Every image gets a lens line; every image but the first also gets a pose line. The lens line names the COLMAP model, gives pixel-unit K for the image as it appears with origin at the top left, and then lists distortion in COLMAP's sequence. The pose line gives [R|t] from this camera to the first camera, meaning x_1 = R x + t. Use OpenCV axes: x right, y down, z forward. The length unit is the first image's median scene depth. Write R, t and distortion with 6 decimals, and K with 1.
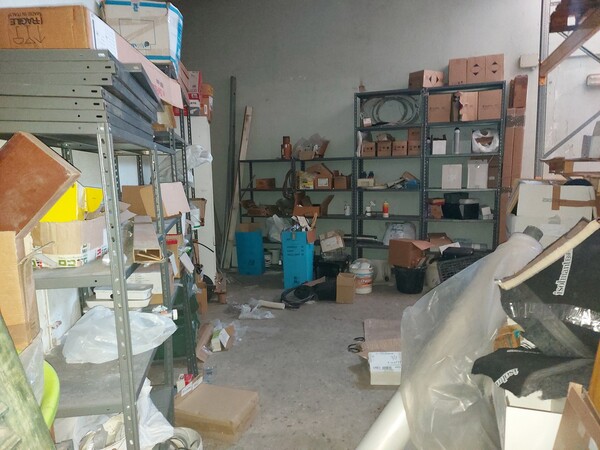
lens RADIAL K [[427.1, 0, 300.0], [0, 427.1, 225.0], [0, 0, 1]] dist [0.039353, -0.004209]
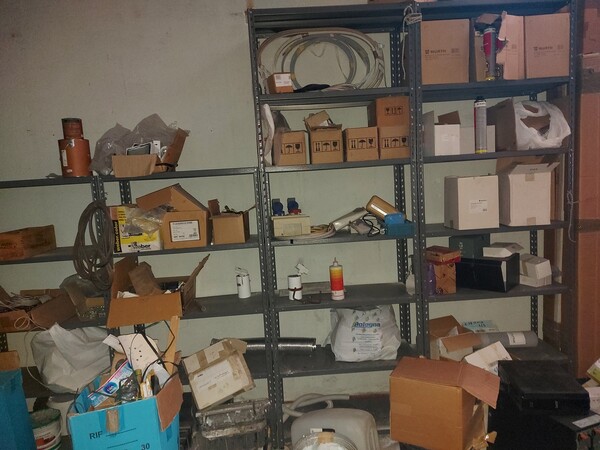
lens RADIAL K [[411.9, 0, 300.0], [0, 411.9, 225.0], [0, 0, 1]] dist [0.044633, -0.000562]
pose [[0.916734, -0.080707, 0.391261, 0.001934], [0.092504, 0.995647, -0.011363, -0.092960], [-0.388641, 0.046610, 0.920210, 0.610296]]
